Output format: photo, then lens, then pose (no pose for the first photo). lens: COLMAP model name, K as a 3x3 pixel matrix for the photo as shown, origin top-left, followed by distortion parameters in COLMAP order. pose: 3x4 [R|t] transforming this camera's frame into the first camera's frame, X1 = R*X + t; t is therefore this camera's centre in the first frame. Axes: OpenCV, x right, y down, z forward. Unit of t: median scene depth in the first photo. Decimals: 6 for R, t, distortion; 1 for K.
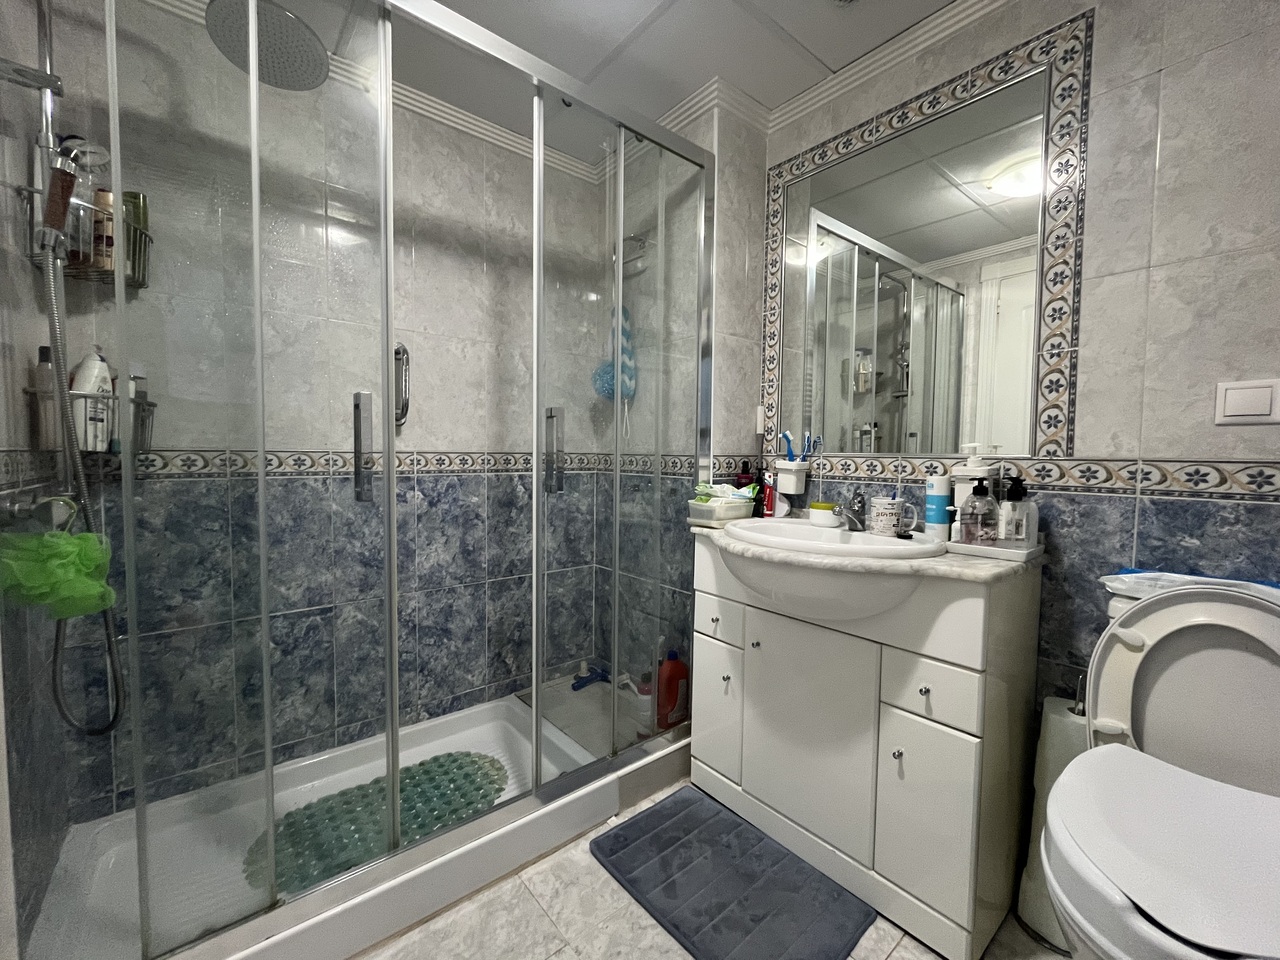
lens RADIAL K [[521.8, 0, 641.0], [0, 521.8, 479.4], [0, 0, 1]] dist [-0.001019, -0.000522]
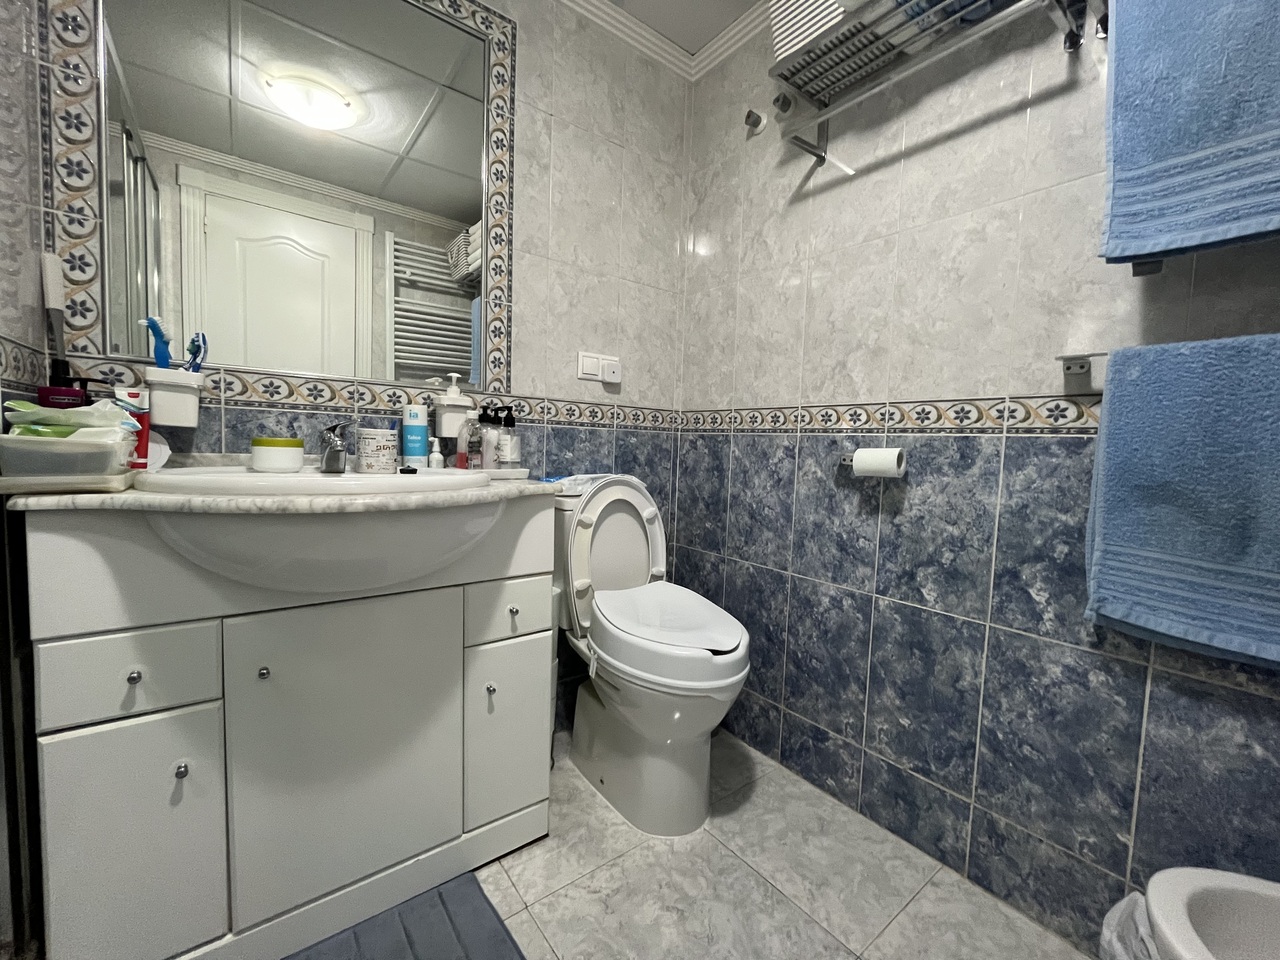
lens RADIAL K [[521.8, 0, 640.9], [0, 521.8, 479.6], [0, 0, 1]] dist [-0.001019, -0.000522]
pose [[0.037990, -0.076081, 0.996378, -0.397157], [0.015130, 0.997027, 0.075554, 0.069663], [-0.999164, 0.012205, 0.039028, 0.640862]]
